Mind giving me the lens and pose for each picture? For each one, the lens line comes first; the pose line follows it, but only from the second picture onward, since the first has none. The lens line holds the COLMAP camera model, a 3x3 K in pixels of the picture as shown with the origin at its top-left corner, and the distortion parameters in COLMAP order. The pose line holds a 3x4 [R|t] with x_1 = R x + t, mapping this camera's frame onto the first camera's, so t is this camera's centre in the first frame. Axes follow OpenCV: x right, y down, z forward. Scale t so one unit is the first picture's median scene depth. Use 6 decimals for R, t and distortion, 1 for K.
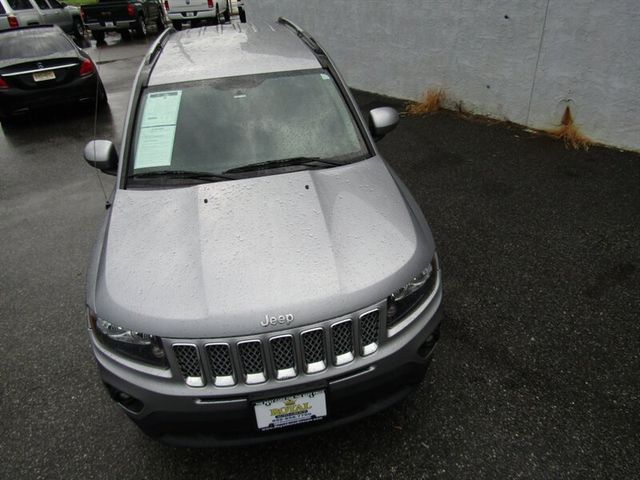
lens RADIAL K [[450.0, 0, 319.7], [0, 450.0, 242.2], [0, 0, 1]] dist [-0.011393, -0.001247]
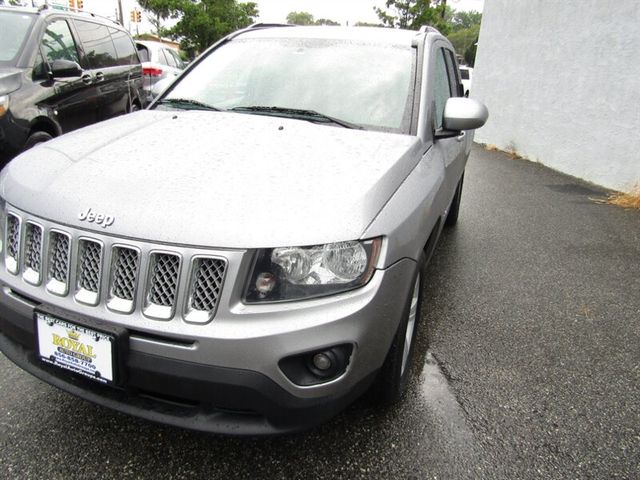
lens RADIAL K [[450.0, 0, 320.7], [0, 450.0, 243.8], [0, 0, 1]] dist [-0.011393, -0.001247]
pose [[0.841709, 0.286020, -0.457951, 0.151669], [-0.367387, 0.924936, -0.097571, 0.038891], [0.395668, 0.250372, 0.883607, 0.129838]]
